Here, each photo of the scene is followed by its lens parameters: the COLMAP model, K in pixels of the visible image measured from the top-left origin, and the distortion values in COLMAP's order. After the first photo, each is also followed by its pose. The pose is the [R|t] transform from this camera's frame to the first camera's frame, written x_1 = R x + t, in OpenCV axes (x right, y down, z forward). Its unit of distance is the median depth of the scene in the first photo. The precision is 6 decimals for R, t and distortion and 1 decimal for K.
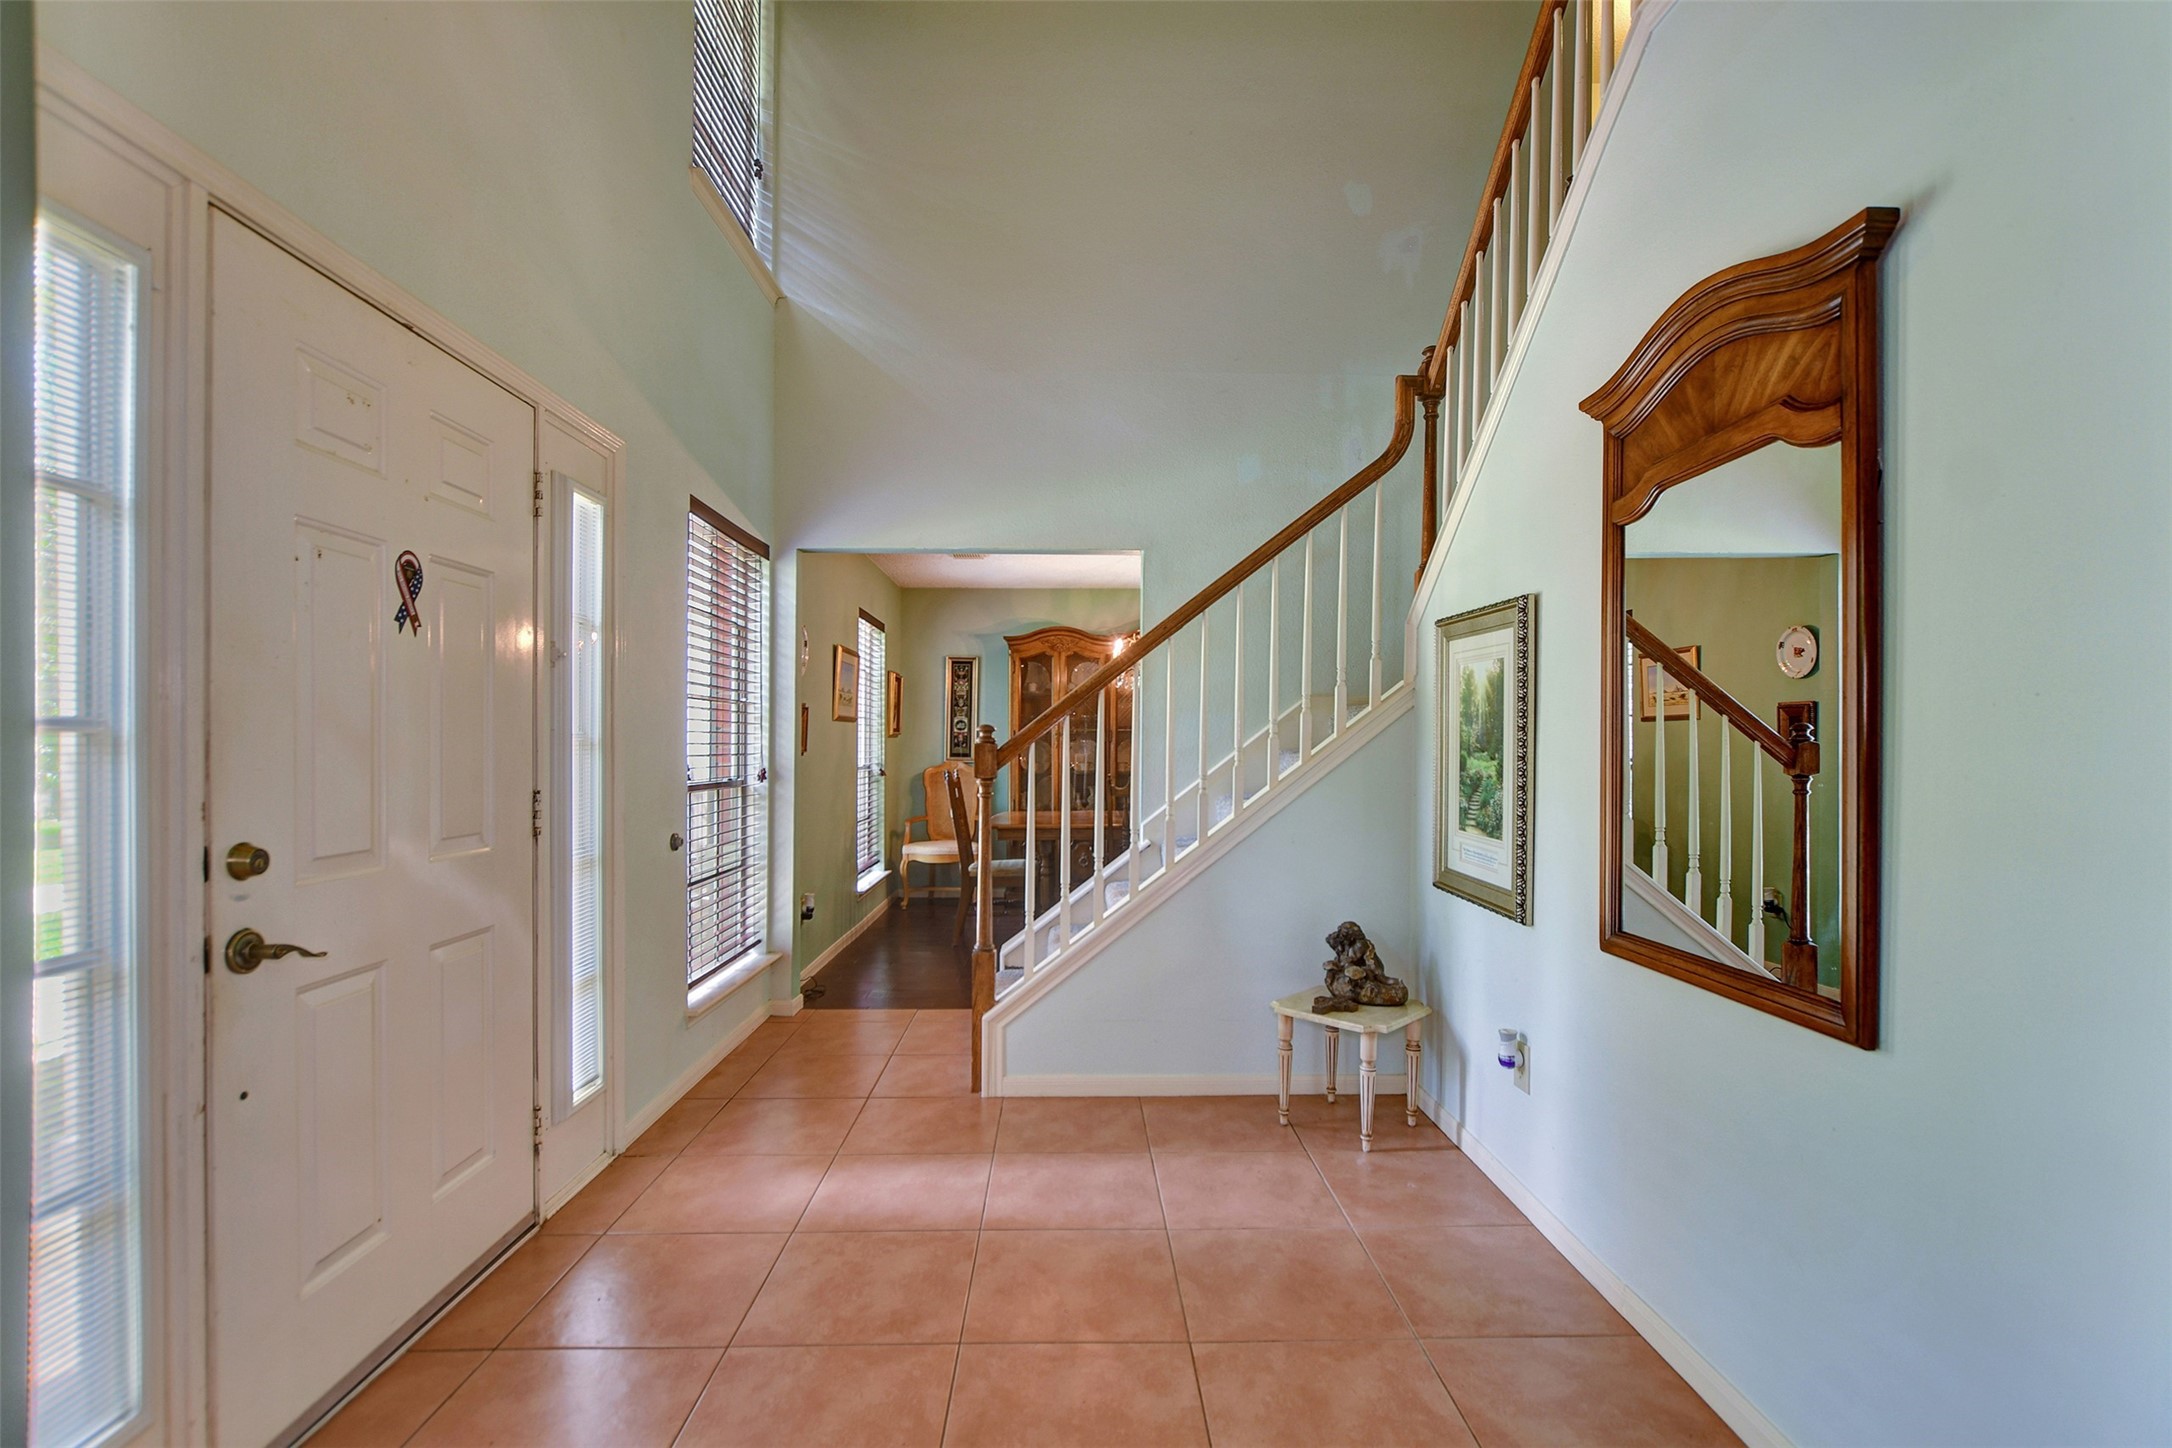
lens RADIAL K [[982.8, 0, 1102.1], [0, 982.8, 751.3], [0, 0, 1]] dist [0.000673, 0.000349]
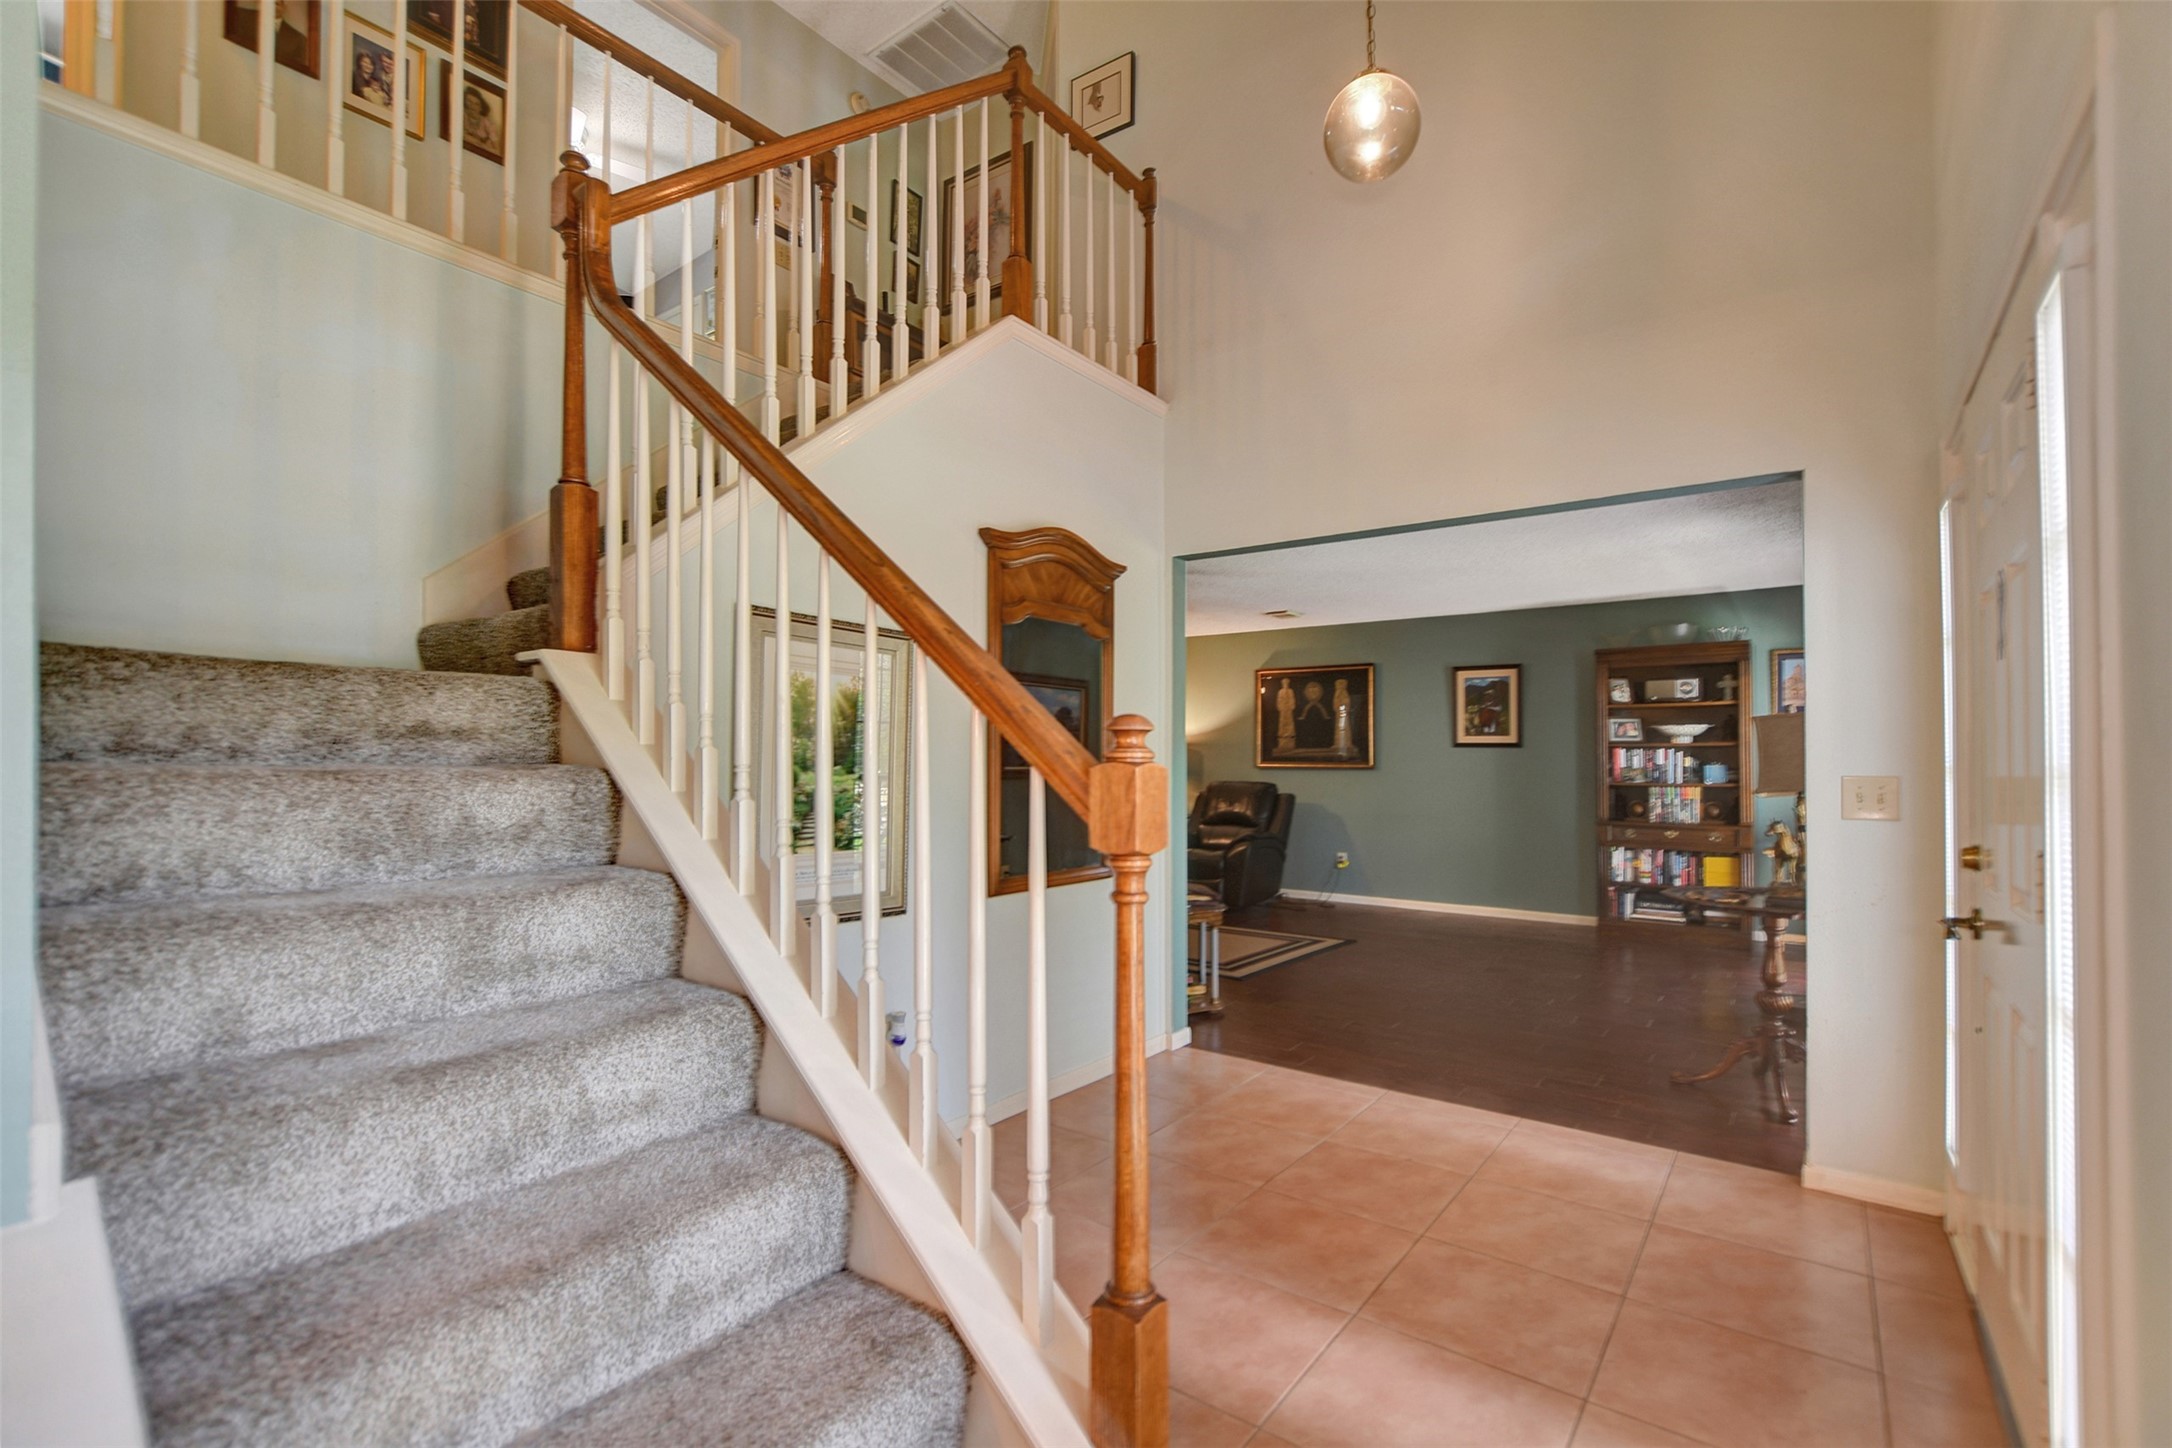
lens RADIAL K [[982.8, 0, 1102.1], [0, 982.8, 751.3], [0, 0, 1]] dist [0.000673, 0.000349]
pose [[-0.787585, -0.003935, 0.616193, -0.395470], [-0.007948, 0.999961, -0.003773, -0.013163], [-0.616155, -0.007869, -0.787586, 1.487924]]
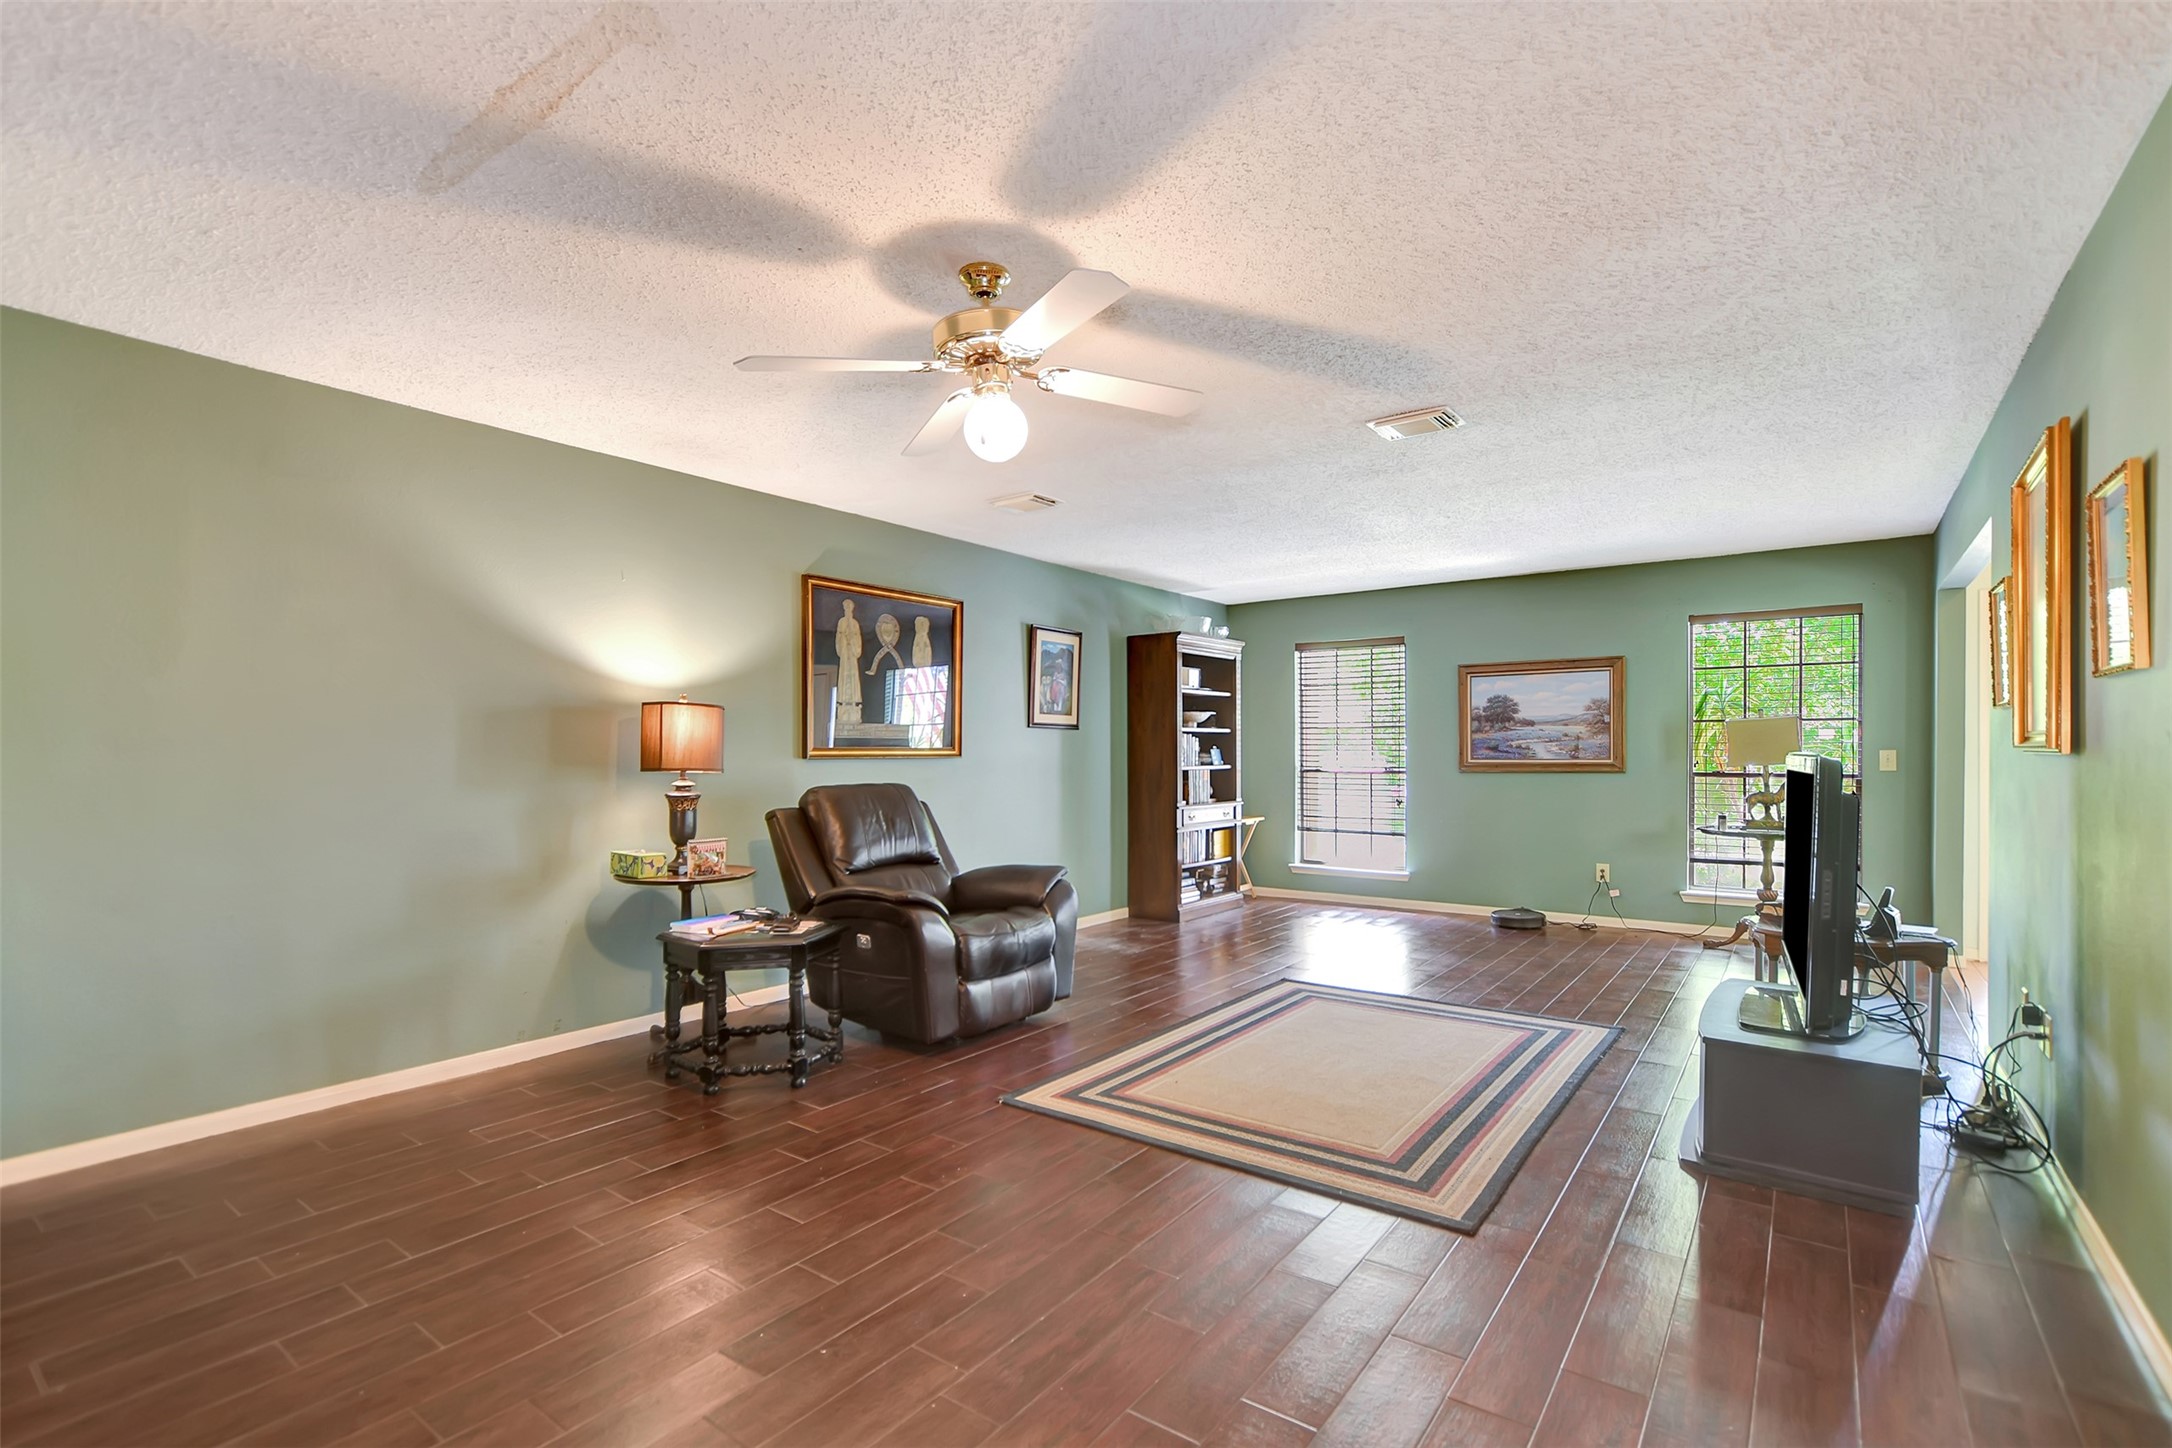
lens RADIAL K [[982.8, 0, 1102.1], [0, 982.8, 751.3], [0, 0, 1]] dist [0.000673, 0.000349]
pose [[-0.613410, -0.005474, -0.789746, 2.030701], [-0.003569, 0.999985, -0.004159, 0.014615], [0.789756, 0.000267, -0.613420, 0.182433]]
